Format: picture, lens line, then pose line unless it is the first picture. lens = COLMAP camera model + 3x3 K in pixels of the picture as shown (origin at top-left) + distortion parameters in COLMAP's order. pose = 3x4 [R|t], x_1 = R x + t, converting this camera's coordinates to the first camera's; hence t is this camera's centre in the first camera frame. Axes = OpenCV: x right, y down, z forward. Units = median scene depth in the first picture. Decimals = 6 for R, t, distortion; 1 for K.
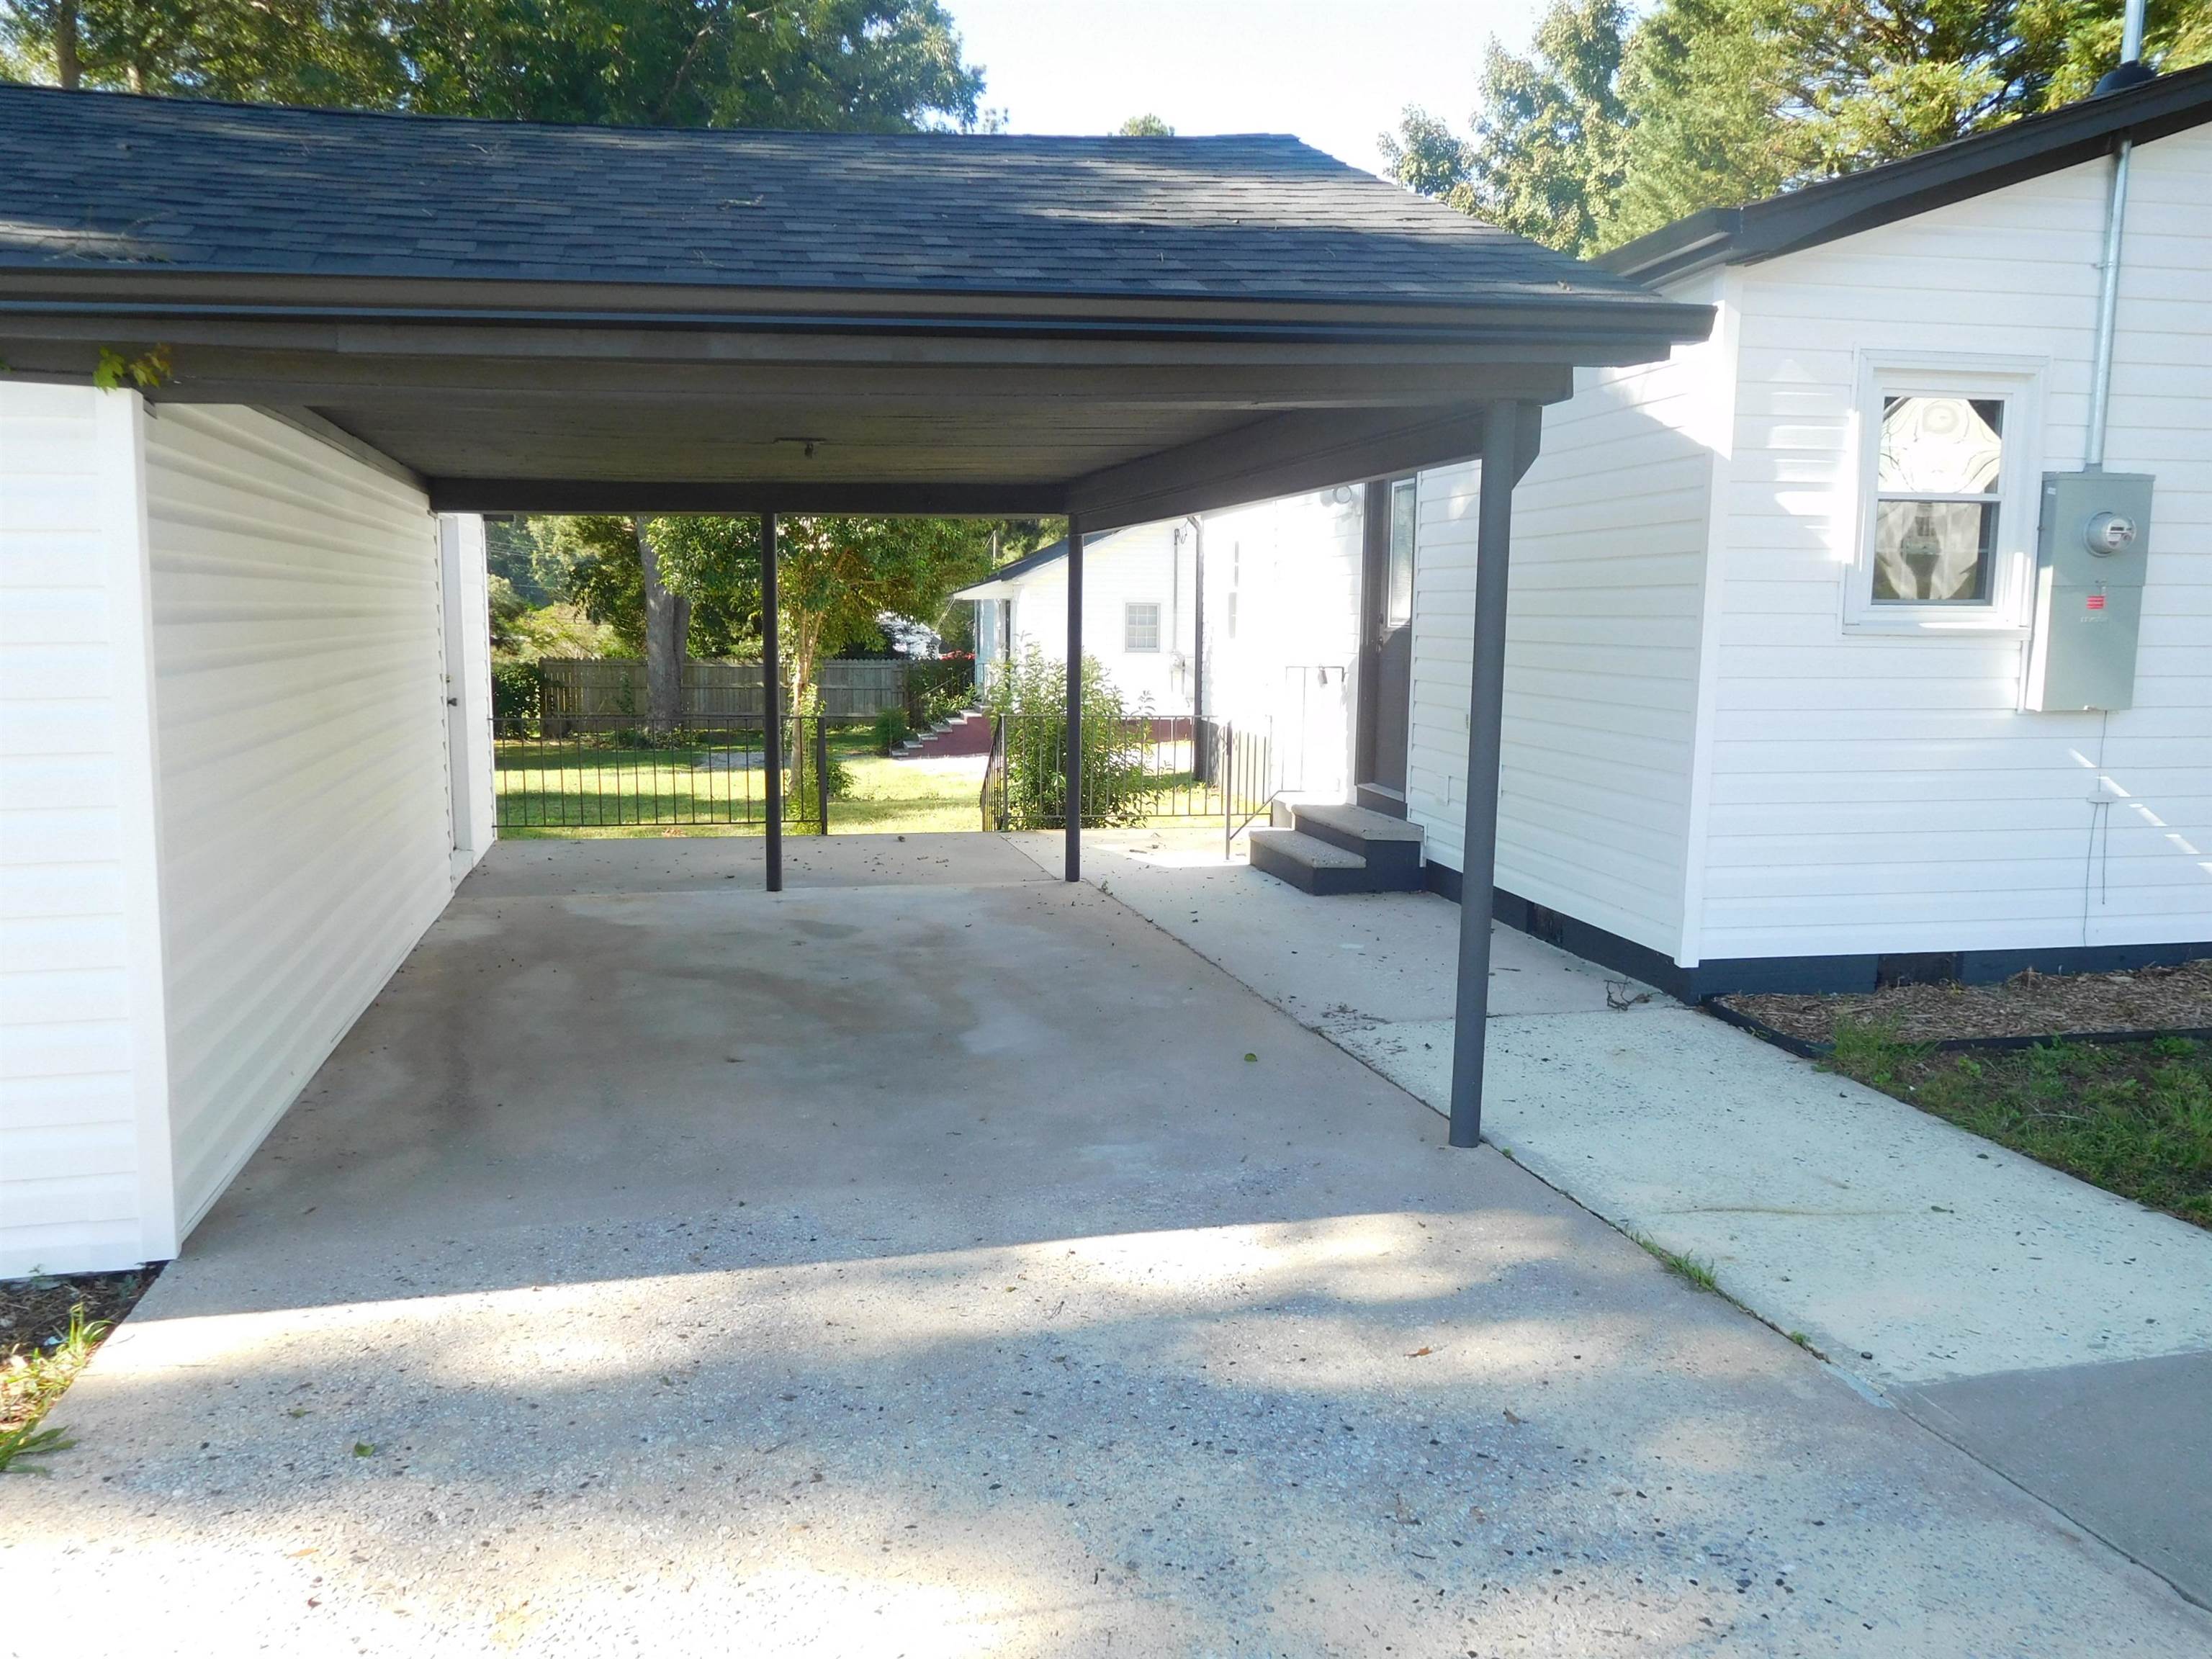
lens RADIAL K [[1657.2, 0, 1065.9], [0, 1657.2, 825.7], [0, 0, 1]] dist [-0.023167, 0.011854]
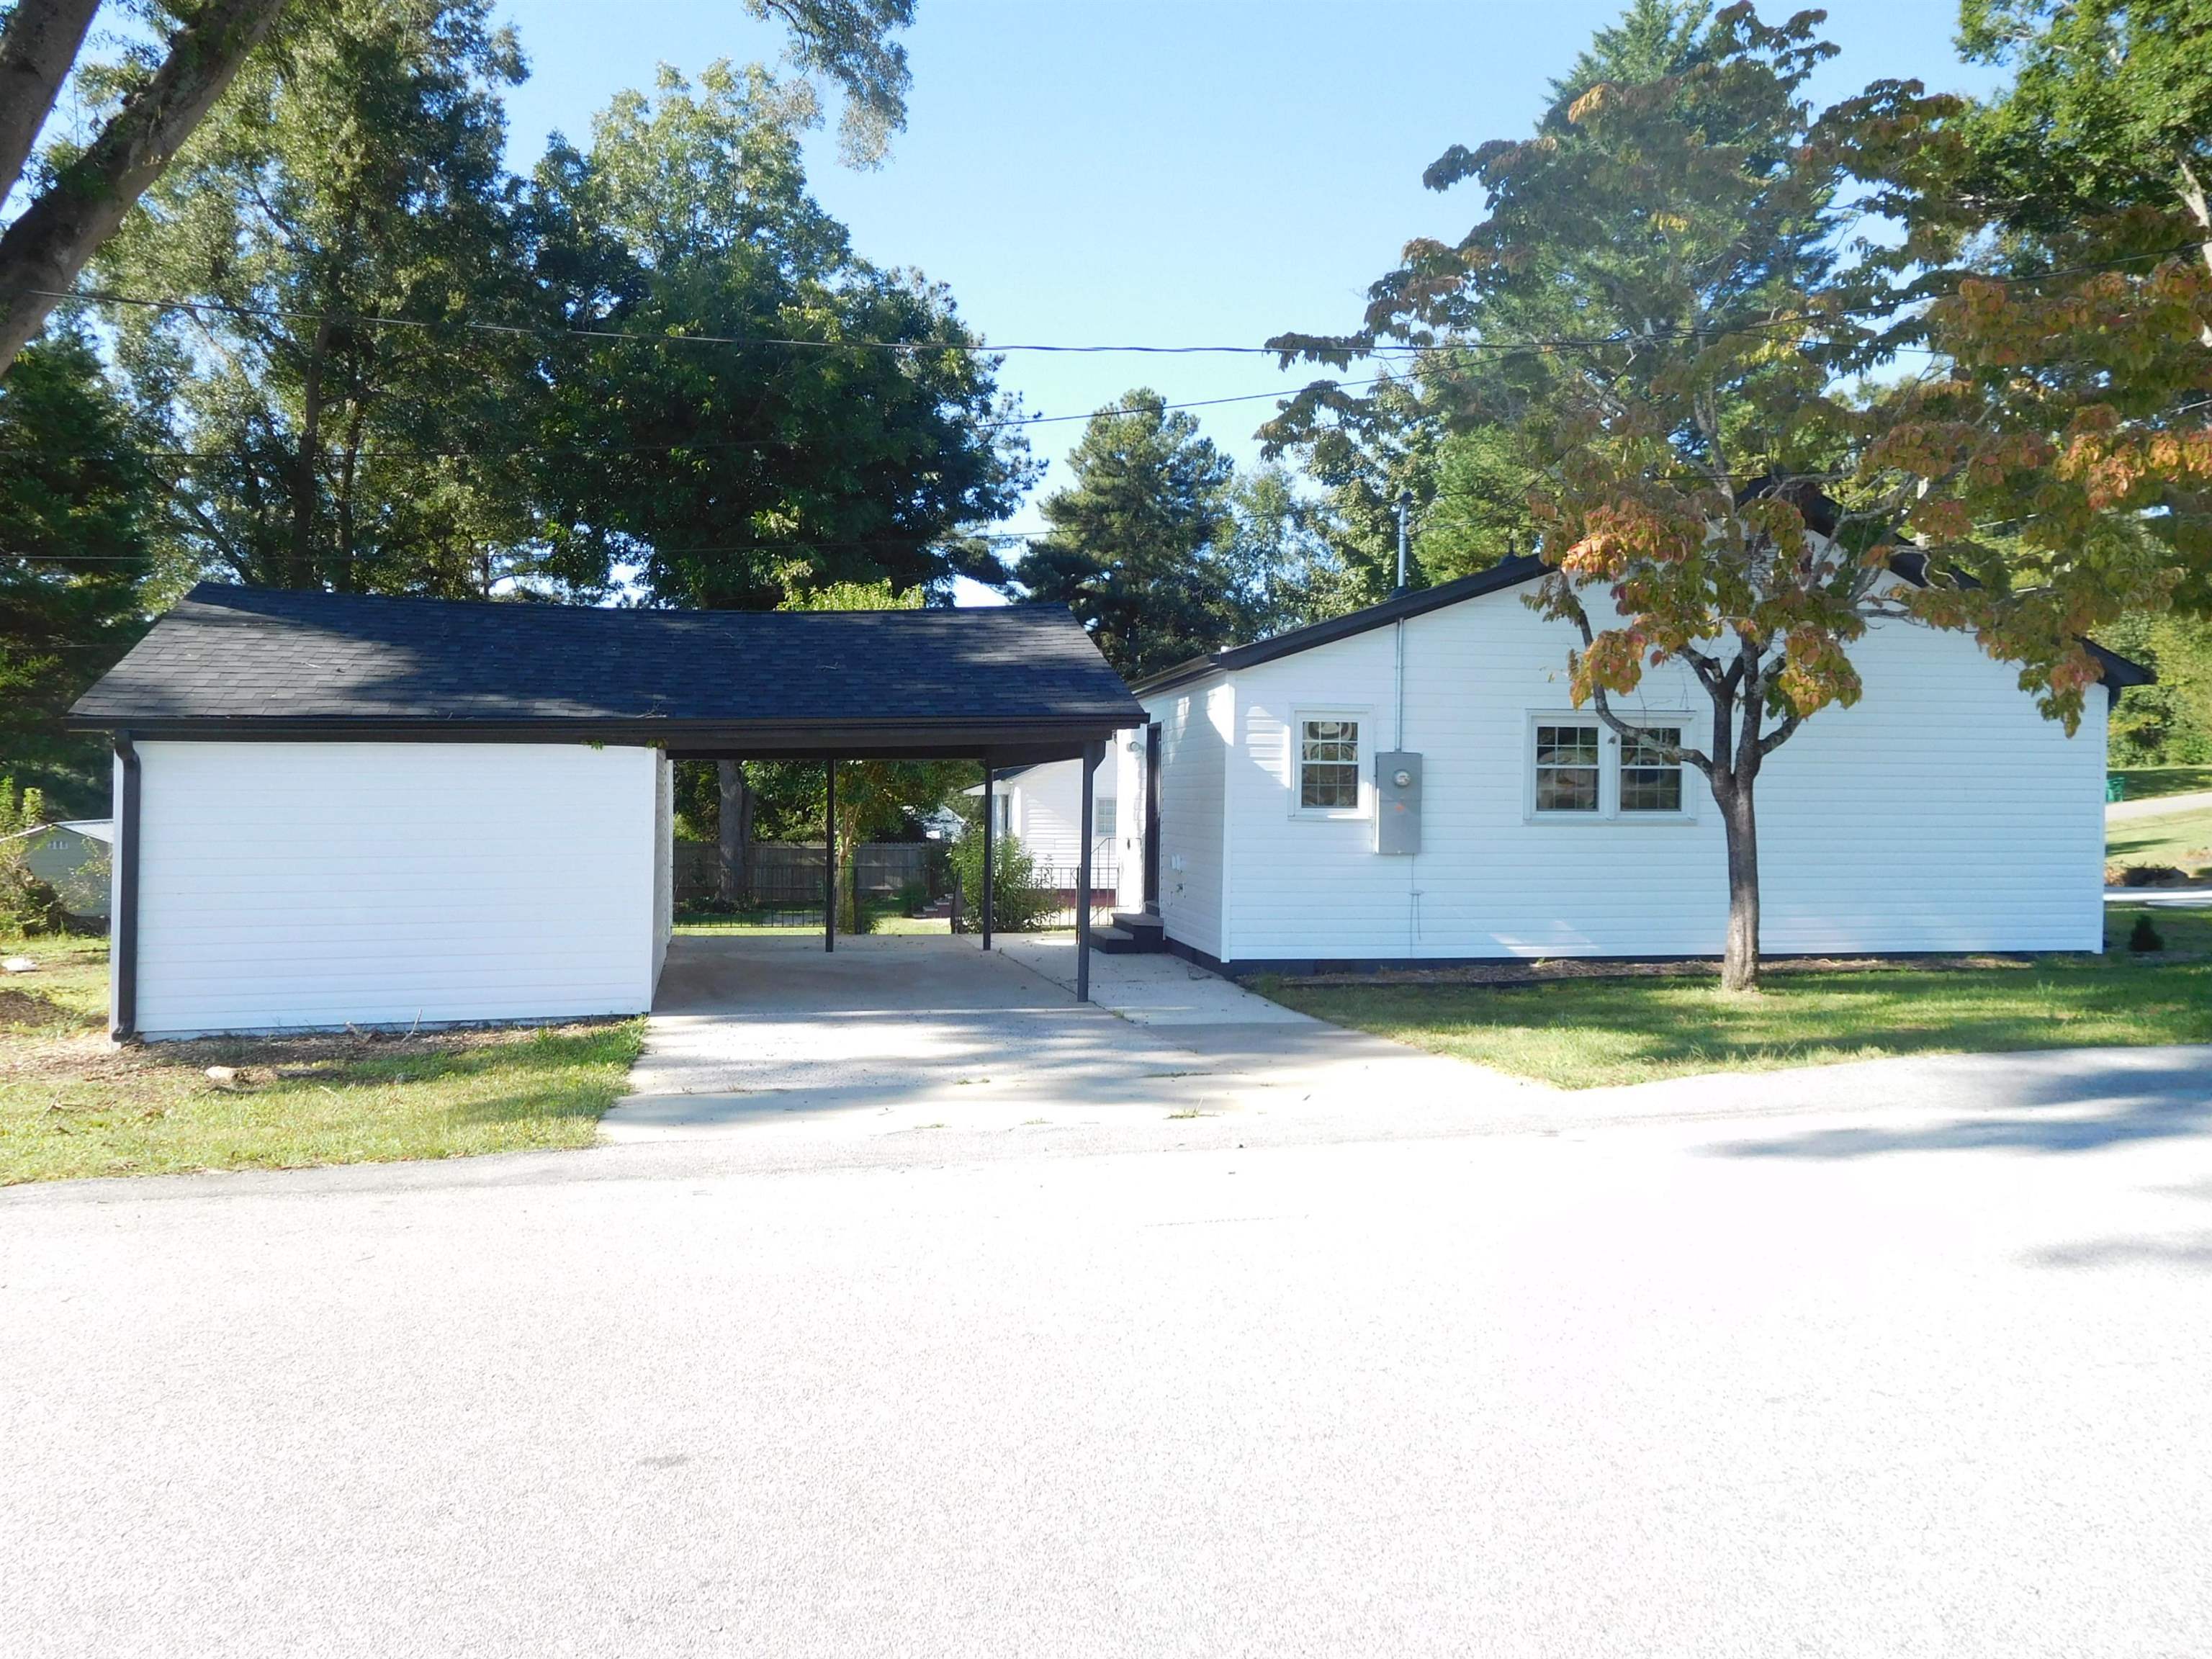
lens RADIAL K [[1657.2, 0, 1107.3], [0, 1657.2, 830.0], [0, 0, 1]] dist [-0.023167, 0.011854]
pose [[0.999997, 0.002144, 0.001326, 0.200584], [-0.001983, 0.993798, -0.111180, 0.154322], [-0.001556, 0.111177, 0.993799, -1.289037]]
